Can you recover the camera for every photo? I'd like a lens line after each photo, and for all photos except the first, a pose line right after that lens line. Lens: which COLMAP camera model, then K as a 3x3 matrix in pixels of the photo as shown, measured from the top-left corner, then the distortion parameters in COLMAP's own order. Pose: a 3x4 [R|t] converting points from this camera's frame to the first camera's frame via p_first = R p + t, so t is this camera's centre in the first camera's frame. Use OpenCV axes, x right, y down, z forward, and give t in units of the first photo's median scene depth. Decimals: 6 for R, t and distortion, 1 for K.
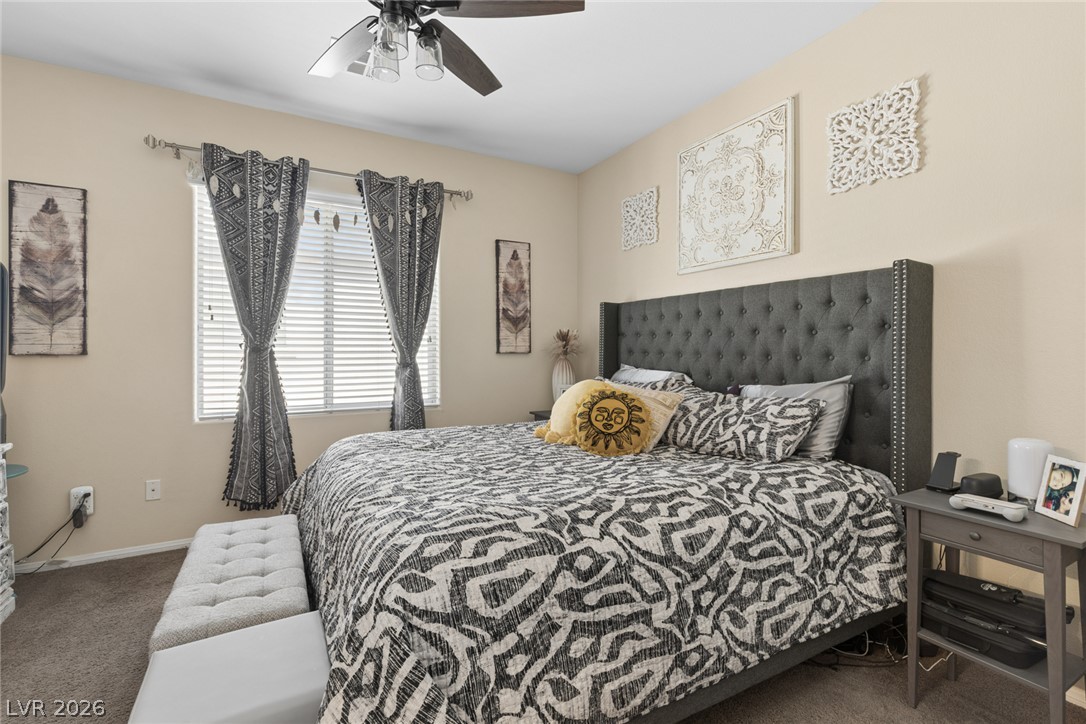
lens RADIAL K [[488.4, 0, 548.5], [0, 488.4, 353.2], [0, 0, 1]] dist [0.003397, -0.000880]
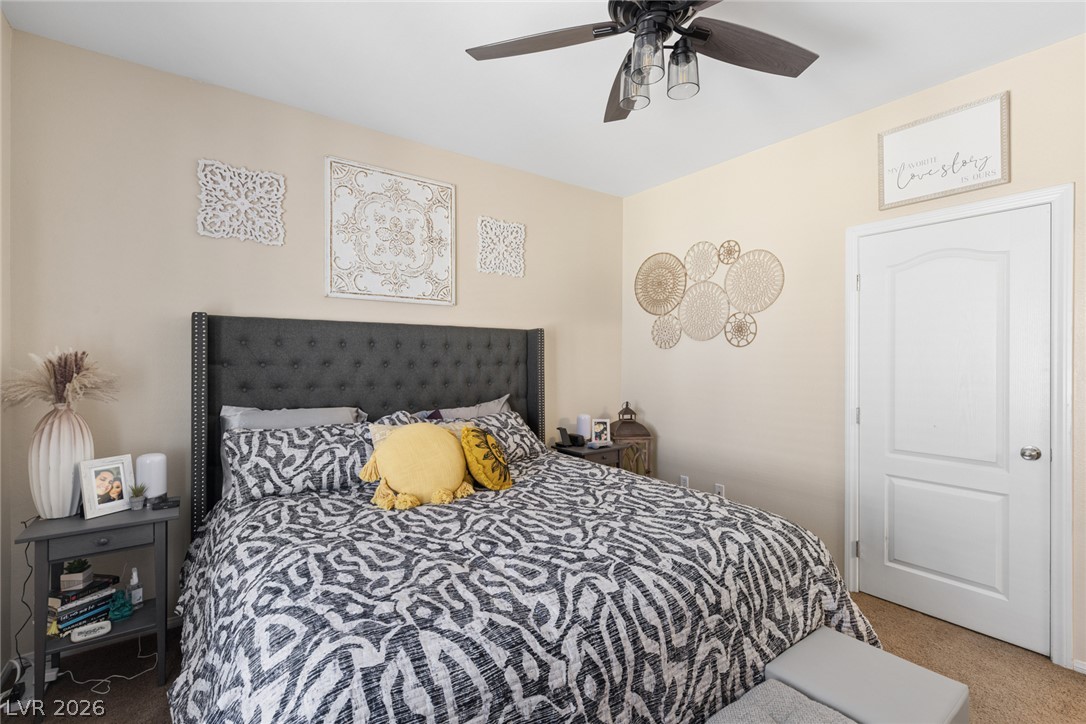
lens RADIAL K [[488.4, 0, 544.9], [0, 488.4, 356.3], [0, 0, 1]] dist [0.003397, -0.000880]
pose [[-0.117380, 0.002442, 0.993084, -0.787396], [0.004357, 0.999989, -0.001944, -0.059489], [-0.993078, 0.004098, -0.117389, 0.863291]]
